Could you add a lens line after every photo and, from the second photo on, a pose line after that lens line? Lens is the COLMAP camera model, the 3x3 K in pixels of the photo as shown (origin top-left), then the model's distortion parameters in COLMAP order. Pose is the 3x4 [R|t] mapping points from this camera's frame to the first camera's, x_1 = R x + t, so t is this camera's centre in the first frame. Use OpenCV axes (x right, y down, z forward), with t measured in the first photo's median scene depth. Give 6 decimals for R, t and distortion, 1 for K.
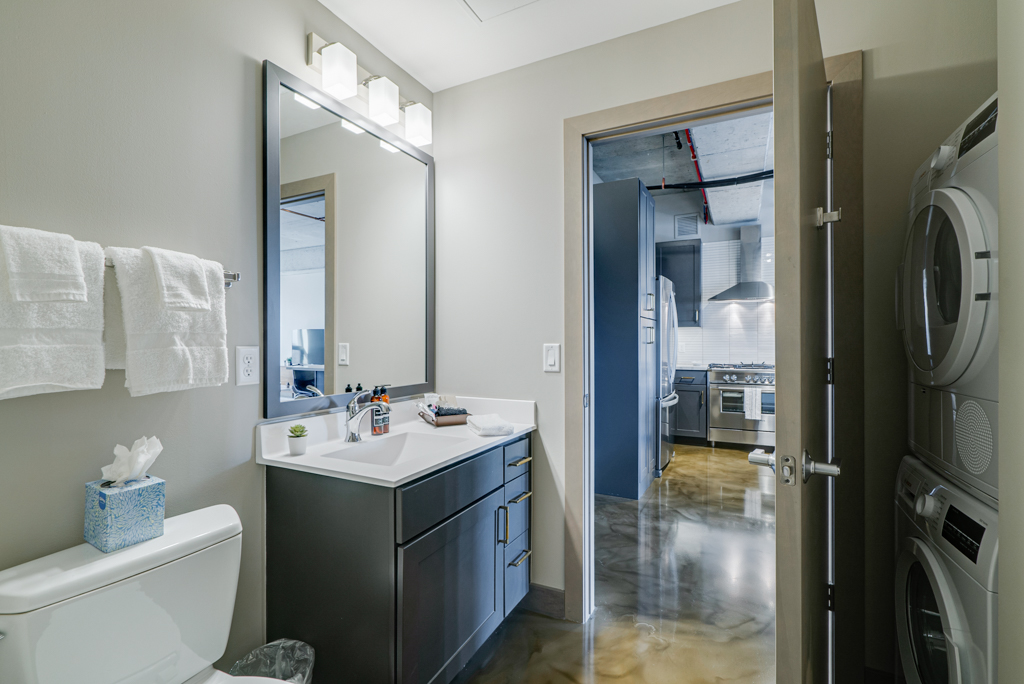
lens RADIAL K [[477.8, 0, 498.2], [0, 477.8, 342.8], [0, 0, 1]] dist [-0.003961, 0.002608]
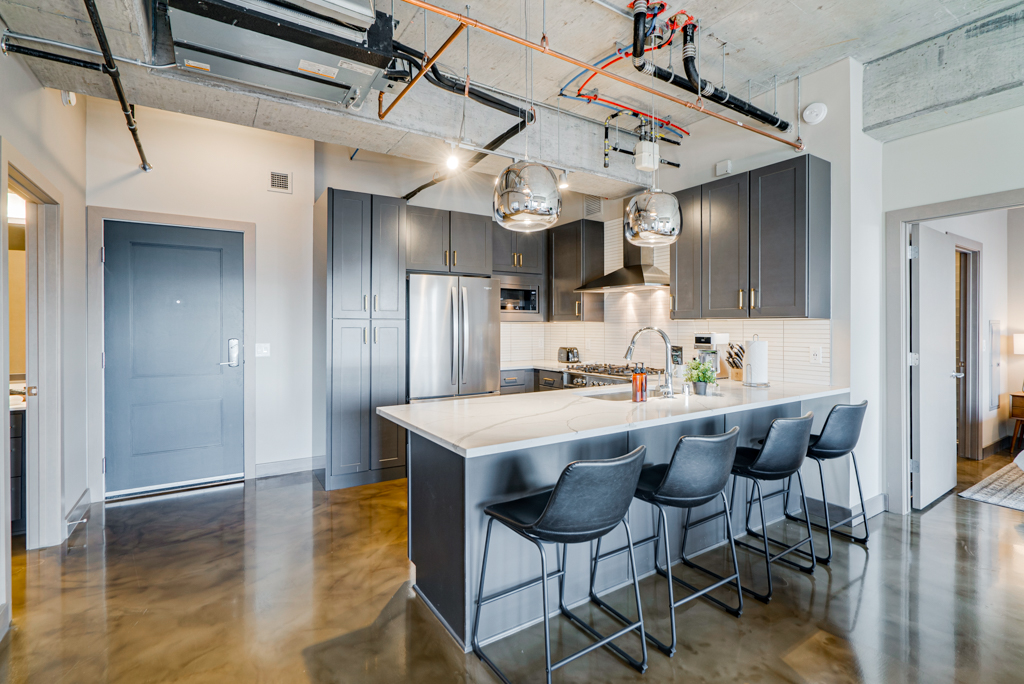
lens RADIAL K [[477.8, 0, 513.8], [0, 477.8, 332.0], [0, 0, 1]] dist [-0.003961, 0.002608]
pose [[0.859941, 0.005365, -0.510366, 0.798337], [0.001250, 0.999920, 0.012618, -0.026075], [0.510393, -0.011489, 0.859865, 0.204490]]
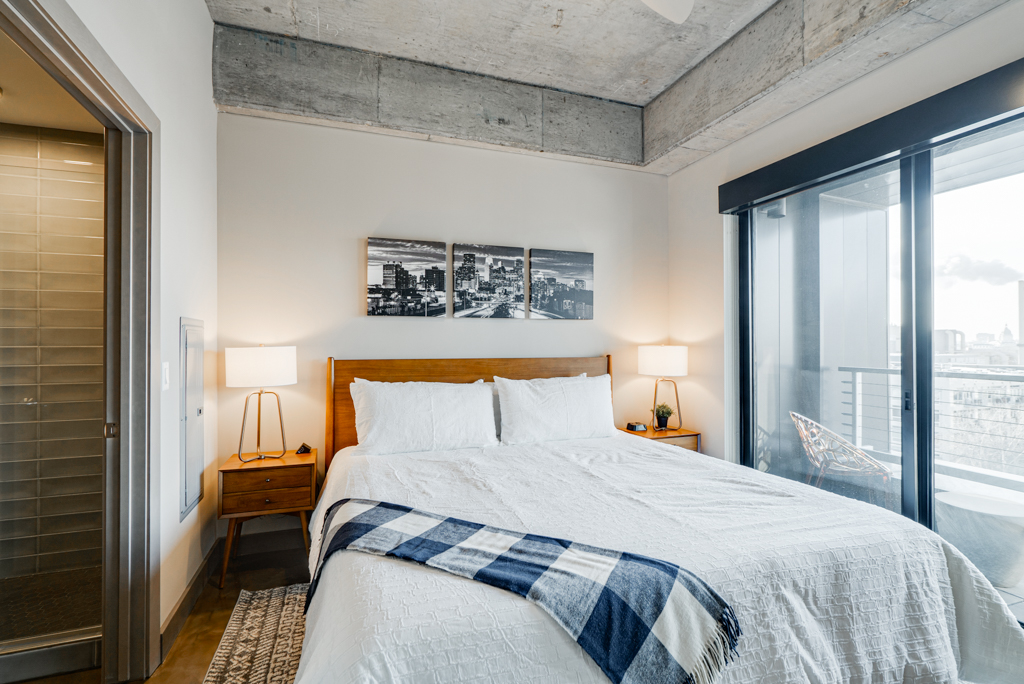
lens RADIAL K [[477.8, 0, 511.4], [0, 477.8, 340.2], [0, 0, 1]] dist [-0.003961, 0.002608]
pose [[0.693406, 0.009112, 0.720490, 1.021355], [0.000847, 0.999909, -0.013461, -0.009875], [-0.720547, 0.009944, 0.693335, 0.982463]]
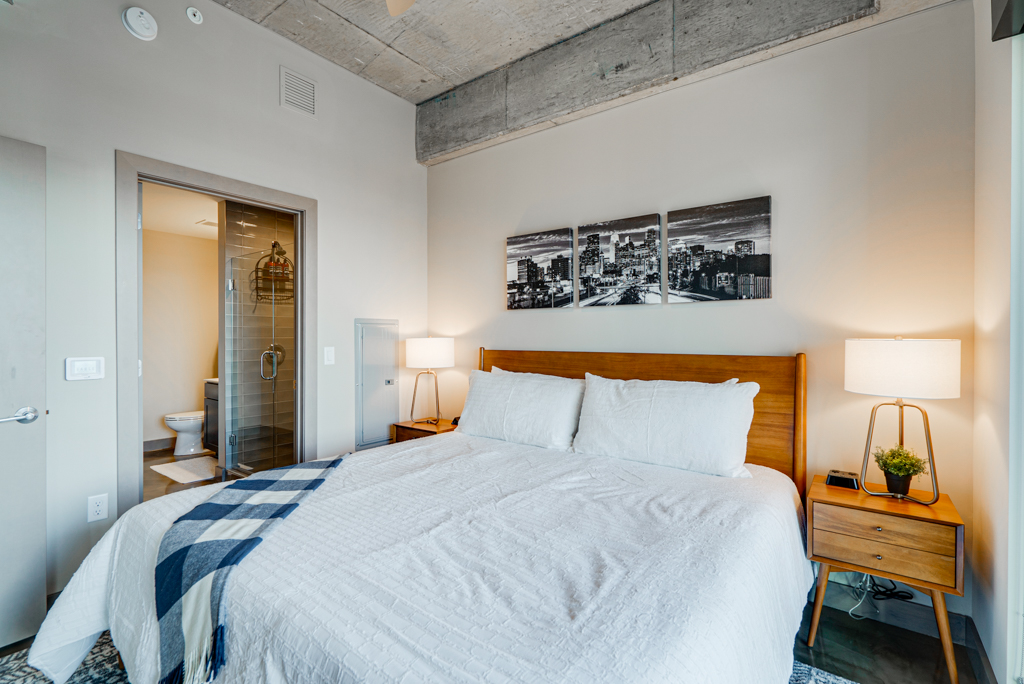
lens RADIAL K [[477.8, 0, 496.4], [0, 477.8, 340.1], [0, 0, 1]] dist [-0.003961, 0.002608]
pose [[0.979325, 0.005592, -0.202217, 1.430004], [-0.004800, 0.999979, 0.004407, -0.010396], [0.202237, -0.003345, 0.979331, 0.887065]]
